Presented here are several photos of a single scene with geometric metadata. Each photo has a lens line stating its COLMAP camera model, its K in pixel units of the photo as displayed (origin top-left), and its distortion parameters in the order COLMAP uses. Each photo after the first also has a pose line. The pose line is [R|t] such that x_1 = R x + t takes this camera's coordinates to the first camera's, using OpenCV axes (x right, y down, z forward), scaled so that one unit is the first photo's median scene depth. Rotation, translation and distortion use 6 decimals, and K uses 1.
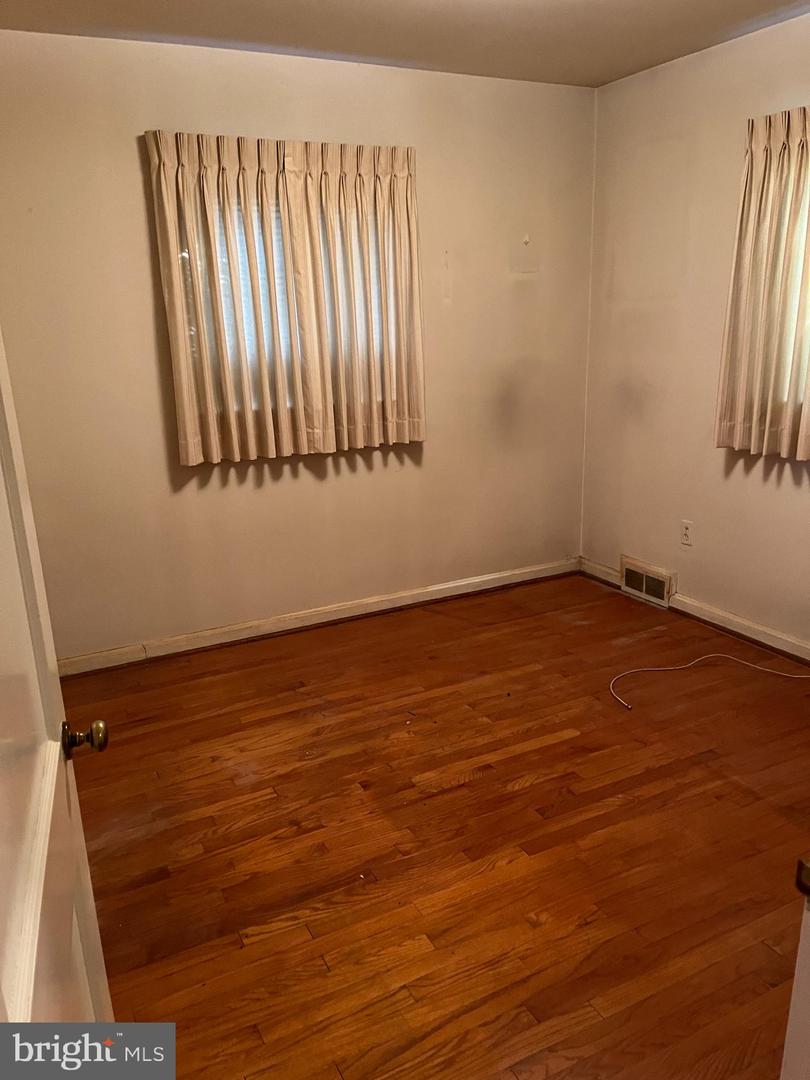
lens RADIAL K [[814.7, 0, 405.4], [0, 814.7, 542.2], [0, 0, 1]] dist [0.042944, -0.002832]
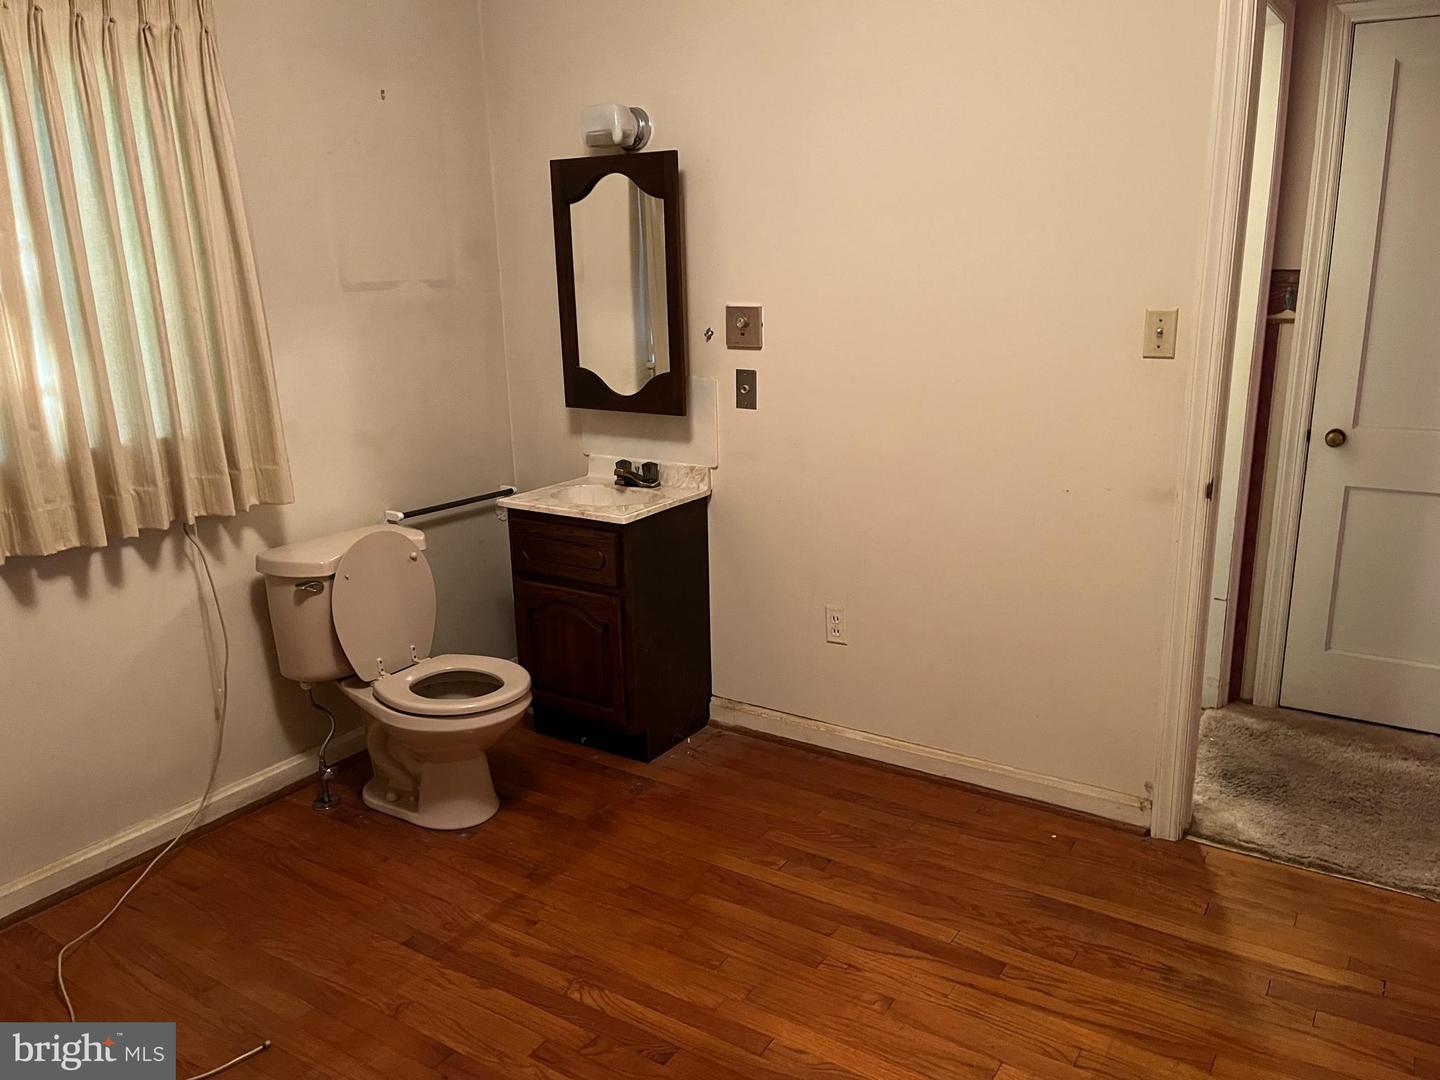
lens RADIAL K [[1086.3, 0, 721.6], [0, 1086.3, 540.1], [0, 0, 1]] dist [0.042944, -0.002832]
pose [[-0.492481, -0.171147, 0.853330, -0.506813], [0.271079, 0.901537, 0.337263, -0.300757], [-0.827030, 0.397416, -0.397595, 1.141961]]
